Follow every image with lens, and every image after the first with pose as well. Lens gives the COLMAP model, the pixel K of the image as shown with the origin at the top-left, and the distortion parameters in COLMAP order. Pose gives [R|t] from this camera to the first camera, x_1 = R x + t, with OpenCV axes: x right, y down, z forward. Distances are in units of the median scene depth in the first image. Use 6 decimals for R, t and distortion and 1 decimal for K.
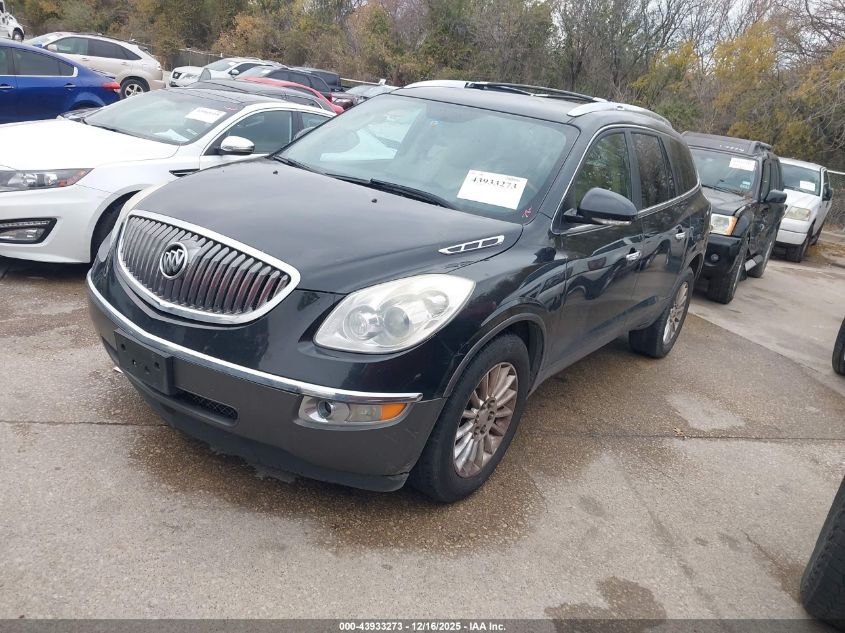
lens RADIAL K [[686.7, 0, 420.4], [0, 686.7, 336.6], [0, 0, 1]] dist [0.016166, -0.002444]
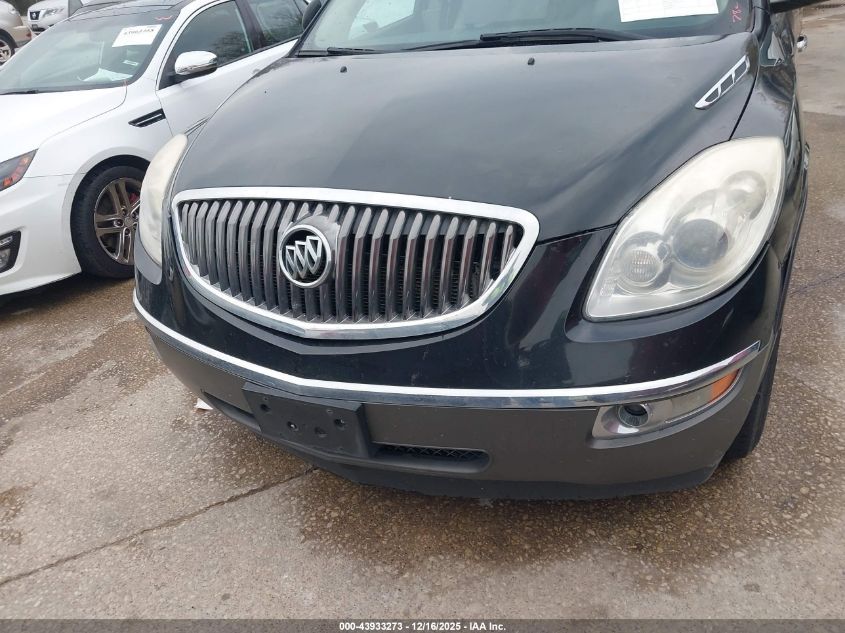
lens RADIAL K [[686.7, 0, 420.4], [0, 686.7, 336.6], [0, 0, 1]] dist [0.016166, -0.002444]
pose [[0.950597, -0.309975, 0.016749, -0.280294], [0.301923, 0.935751, 0.182241, -0.118530], [-0.072163, -0.168181, 0.983111, 0.367139]]
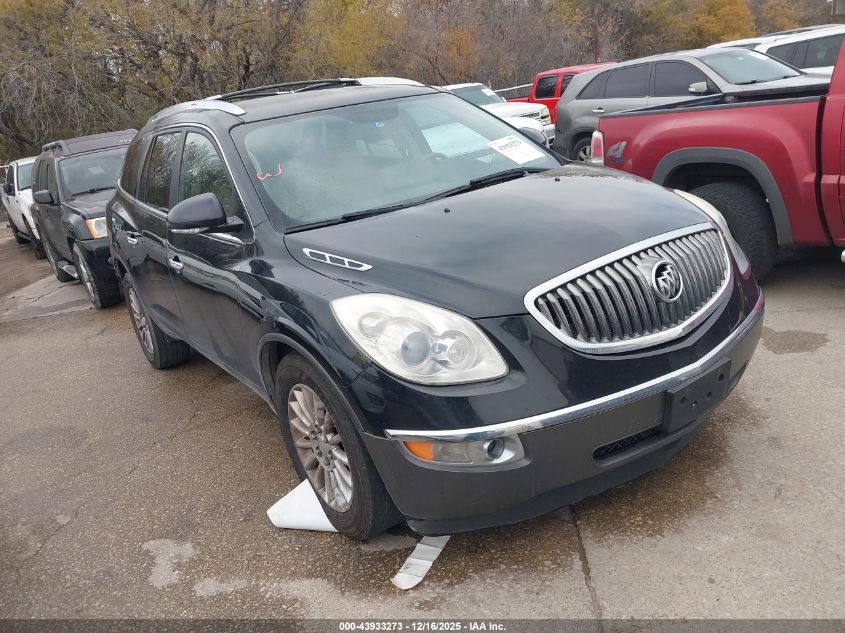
lens RADIAL K [[686.7, 0, 420.4], [0, 686.7, 336.6], [0, 0, 1]] dist [0.016166, -0.002444]
pose [[0.284221, -0.506377, 0.814126, -1.167162], [0.501665, 0.802173, 0.323805, -0.483868], [-0.817037, 0.316386, 0.482026, 0.820636]]
